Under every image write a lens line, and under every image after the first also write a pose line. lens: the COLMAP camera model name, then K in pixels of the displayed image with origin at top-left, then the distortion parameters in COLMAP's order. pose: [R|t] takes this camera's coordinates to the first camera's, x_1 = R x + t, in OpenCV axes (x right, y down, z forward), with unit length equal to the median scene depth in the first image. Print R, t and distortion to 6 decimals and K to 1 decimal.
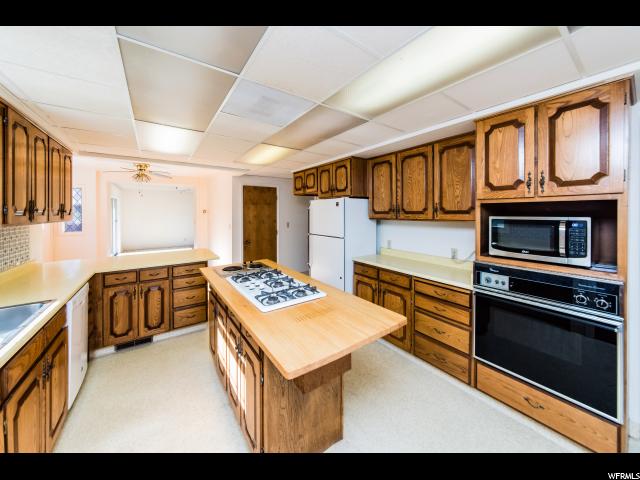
lens RADIAL K [[243.2, 0, 320.0], [0, 243.2, 212.1], [0, 0, 1]] dist [-0.000237, -0.000035]
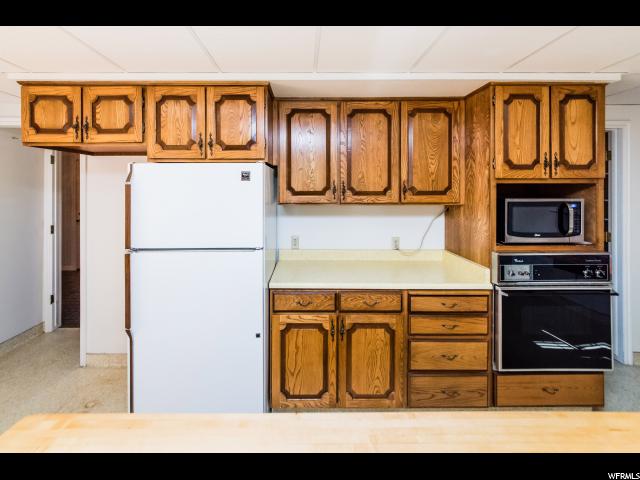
lens RADIAL K [[250.3, 0, 320.8], [0, 250.3, 188.0], [0, 0, 1]] dist [0.000049, -0.000057]
pose [[0.554080, 0.005684, 0.832444, -0.308025], [-0.003193, 0.999984, -0.004703, -0.010475], [-0.832458, -0.000053, 0.554089, 0.790551]]
